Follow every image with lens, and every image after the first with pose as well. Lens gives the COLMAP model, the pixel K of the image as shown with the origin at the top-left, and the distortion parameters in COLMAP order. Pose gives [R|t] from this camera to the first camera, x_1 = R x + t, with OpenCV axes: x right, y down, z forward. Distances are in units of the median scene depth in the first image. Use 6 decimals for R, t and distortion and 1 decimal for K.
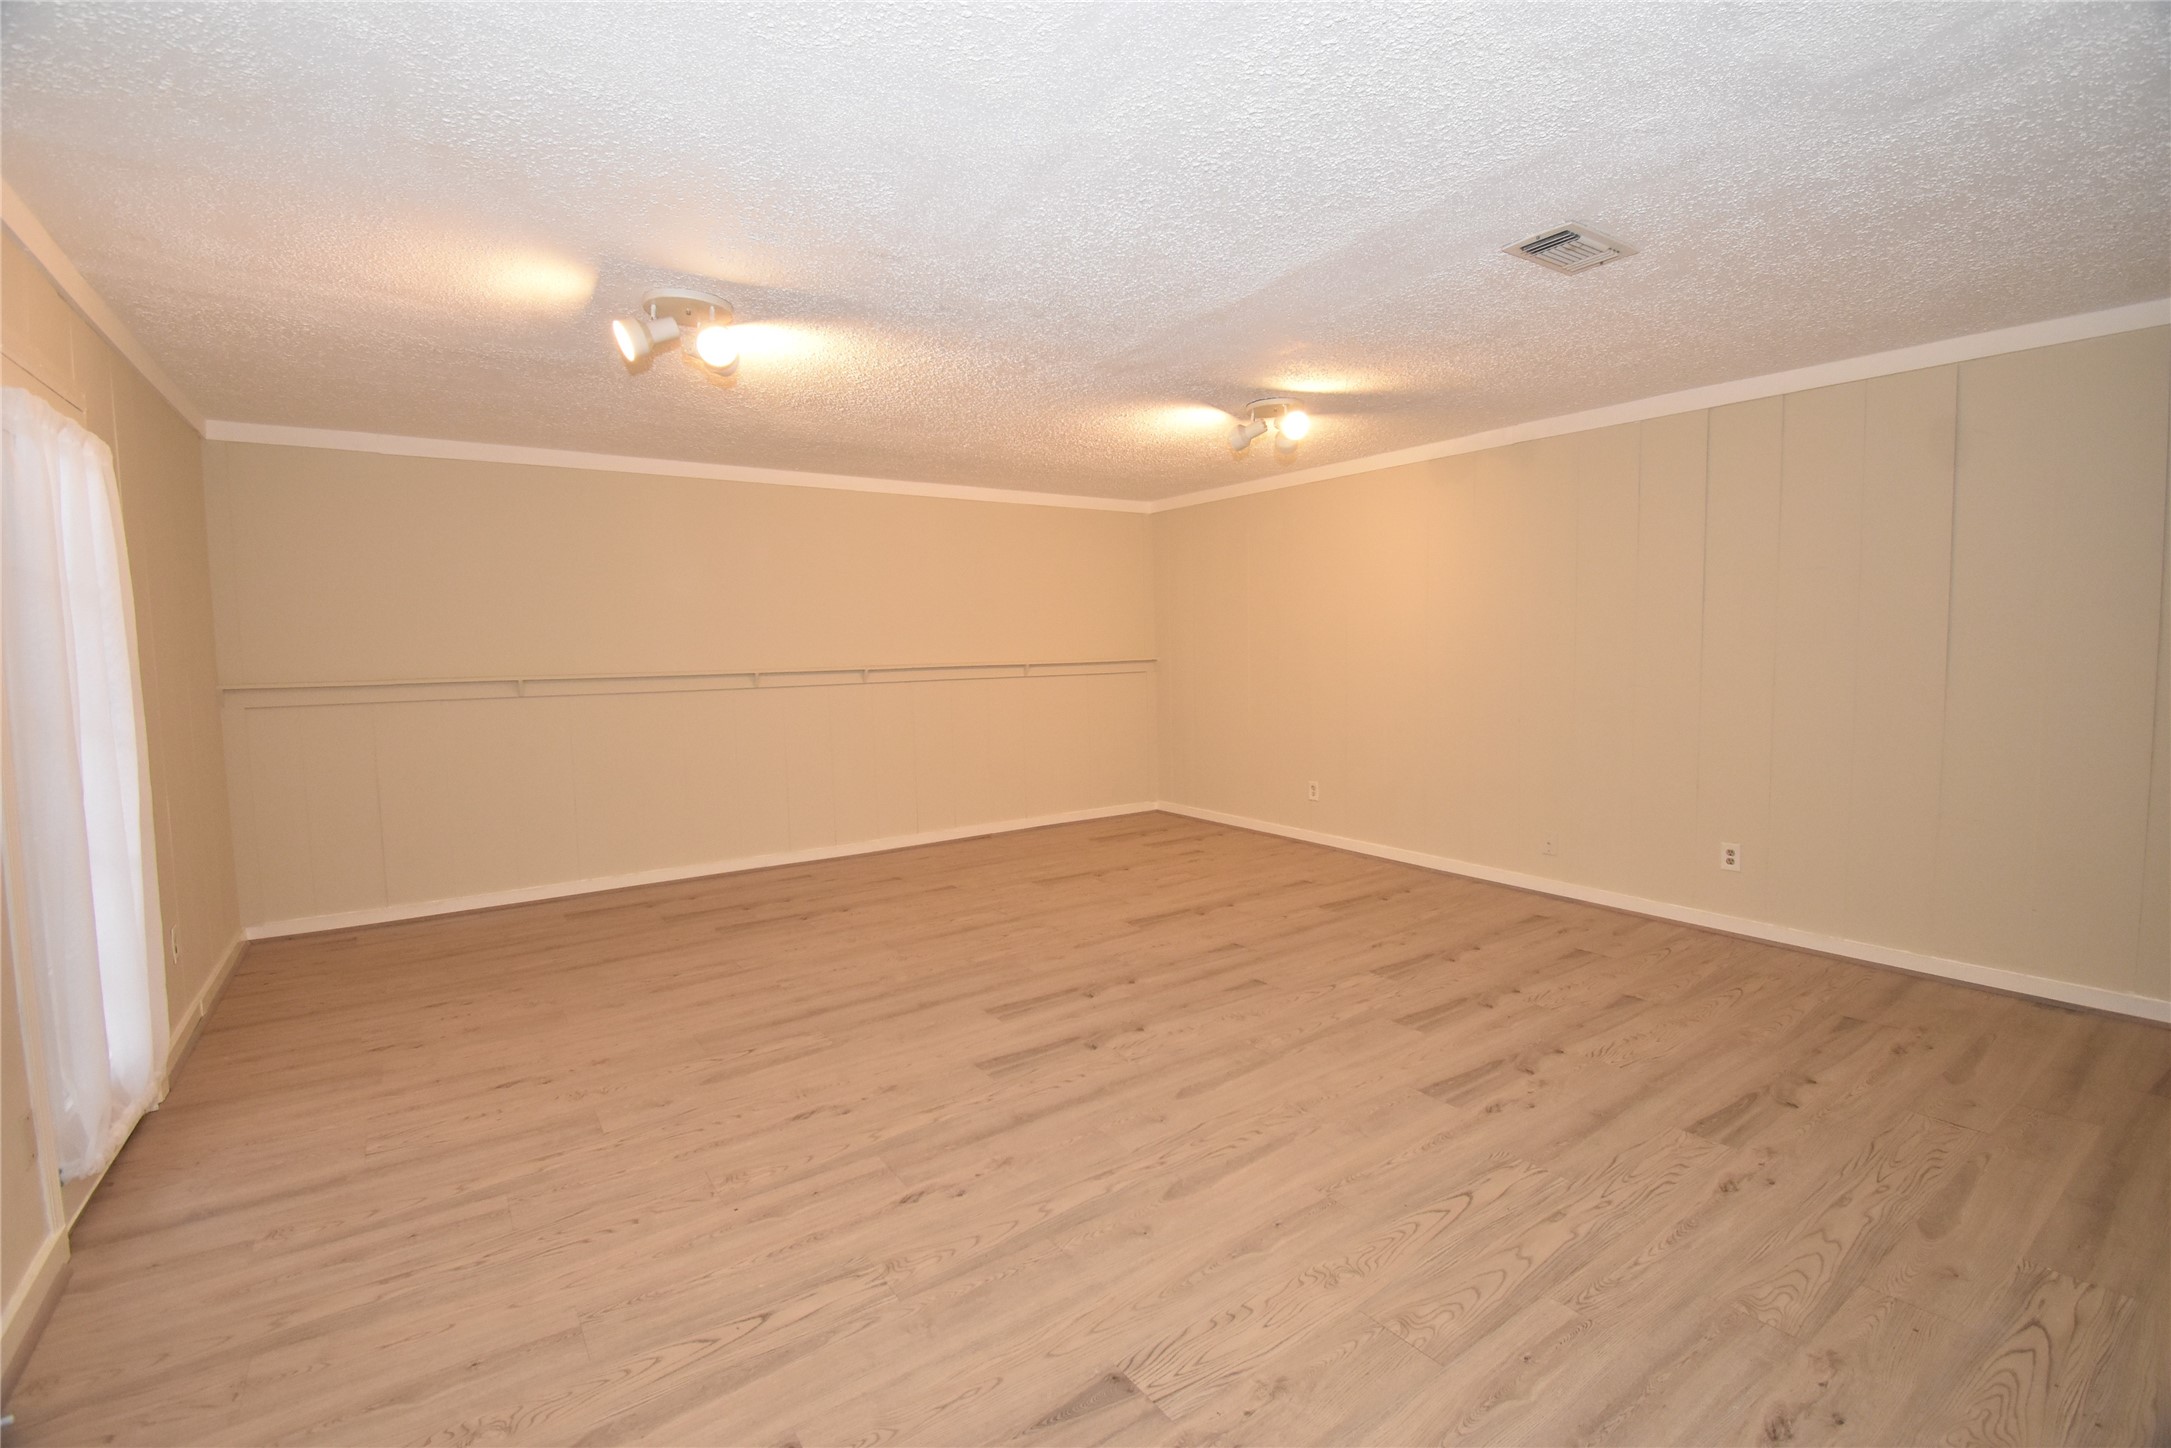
lens RADIAL K [[957.0, 0, 1085.2], [0, 957.0, 720.5], [0, 0, 1]] dist [0.021908, -0.027307]
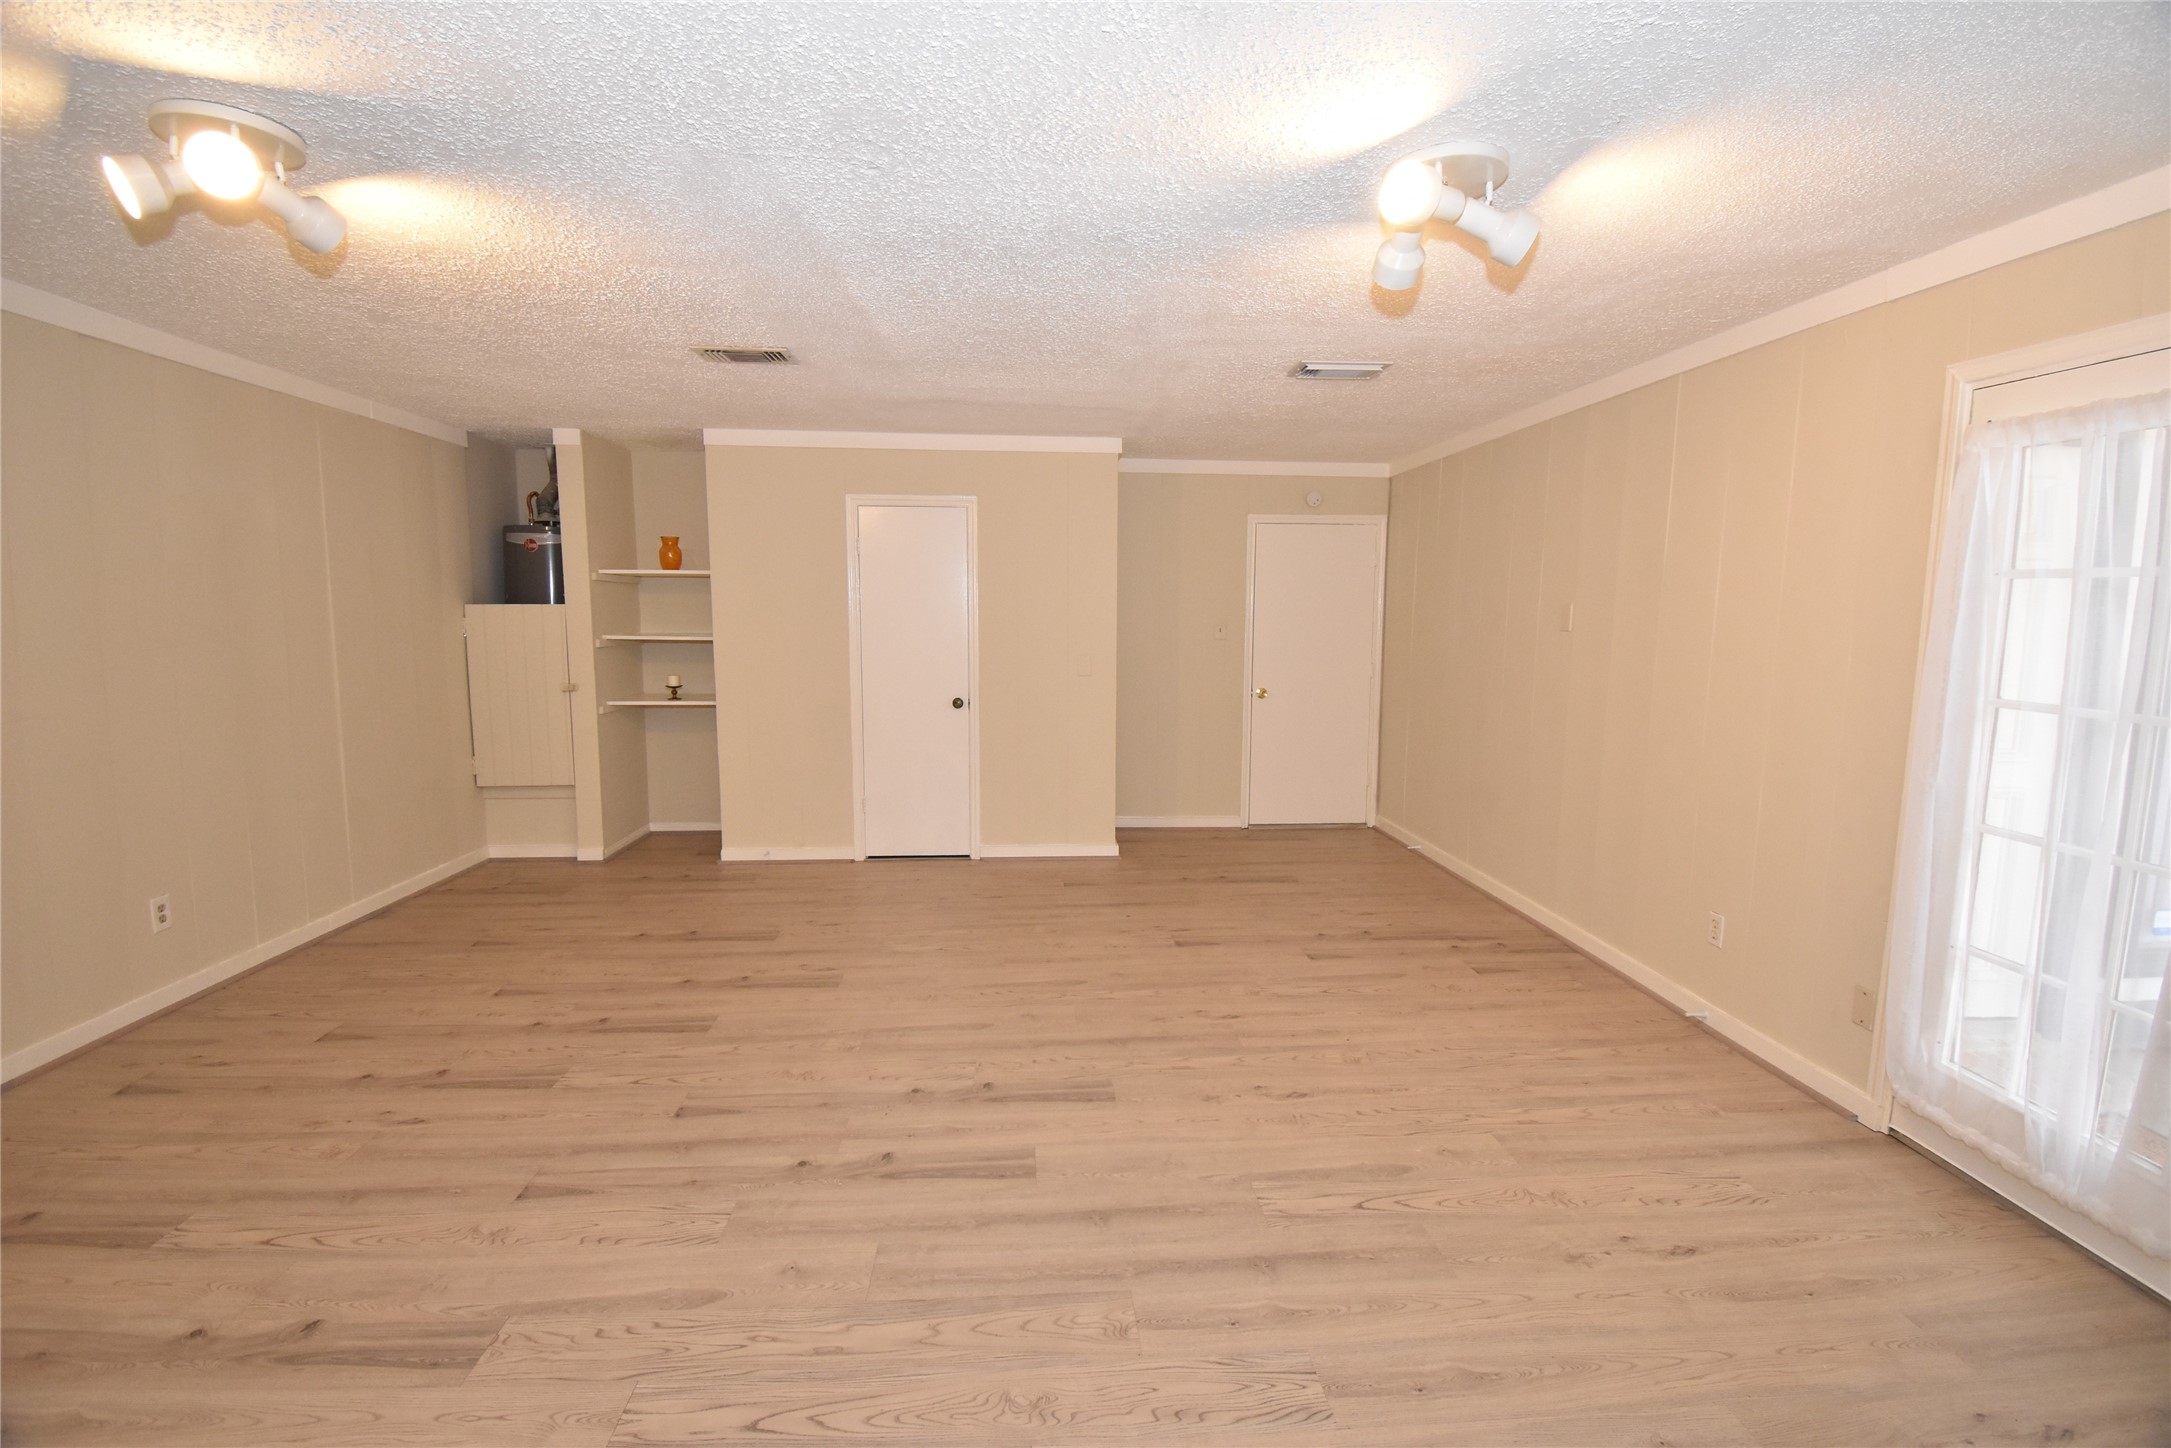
lens RADIAL K [[957.0, 0, 1085.2], [0, 957.0, 720.5], [0, 0, 1]] dist [0.021908, -0.027307]
pose [[-0.858962, -0.047748, 0.509808, -0.571433], [0.045978, 0.984428, 0.169668, -0.170812], [-0.509970, 0.169178, -0.843391, 1.812235]]
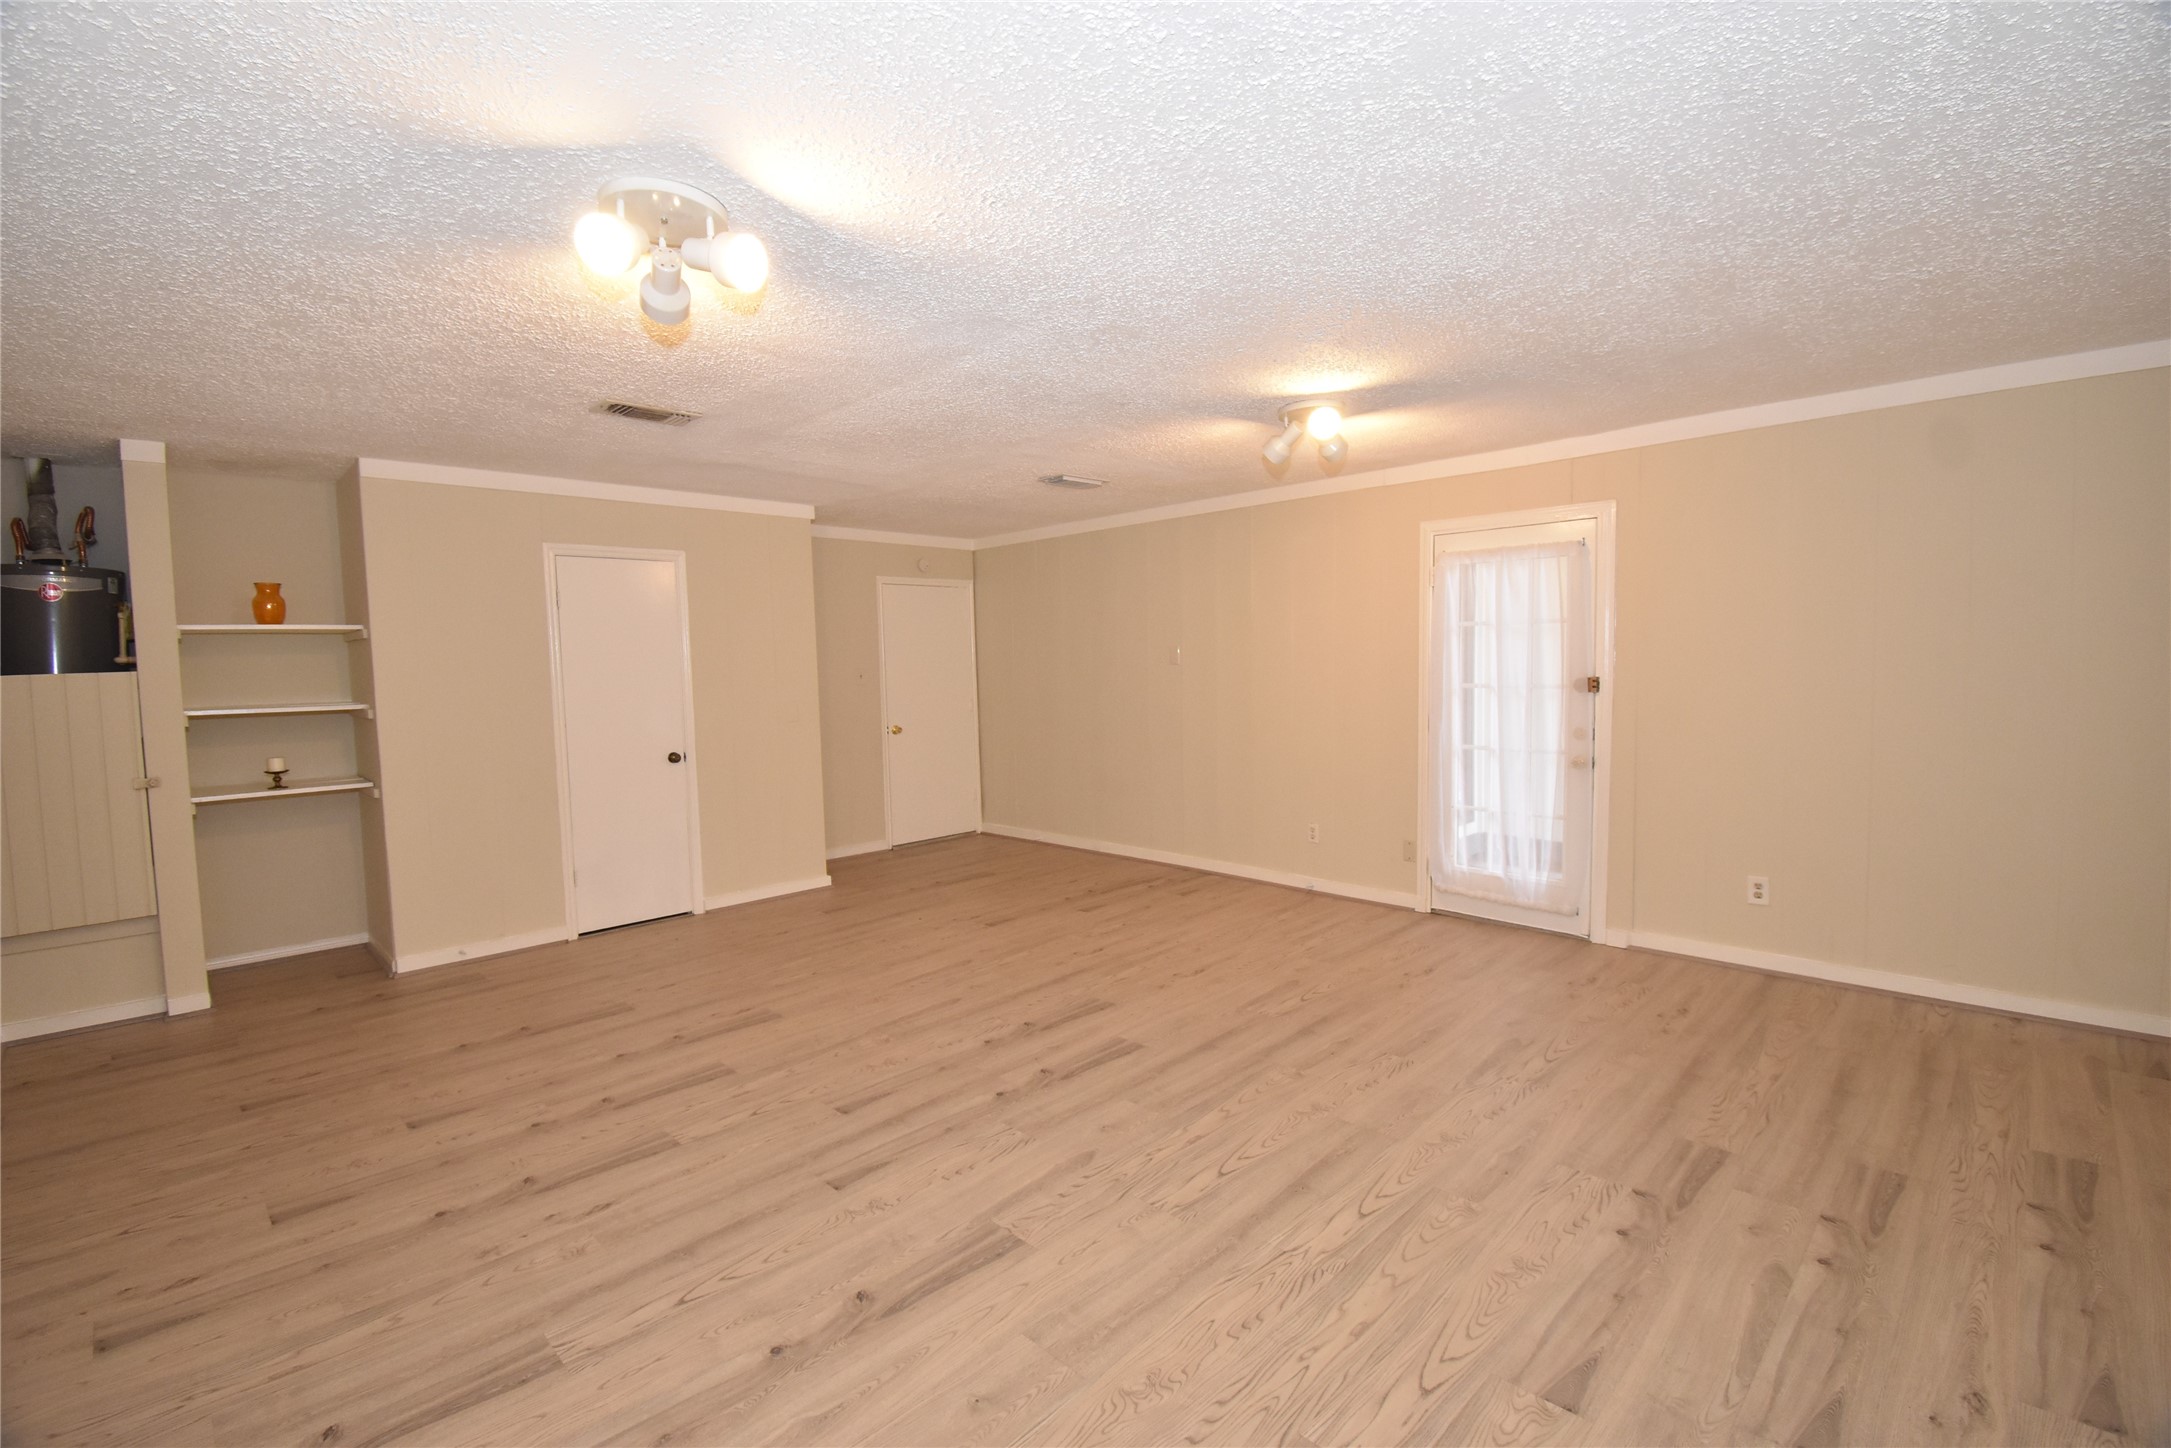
lens RADIAL K [[957.0, 0, 1085.2], [0, 957.0, 720.5], [0, 0, 1]] dist [0.021908, -0.027307]
pose [[-0.984129, 0.050118, -0.170231, 0.130333], [0.025947, 0.989619, 0.141351, -0.210335], [0.175548, 0.134690, -0.975214, 2.291048]]
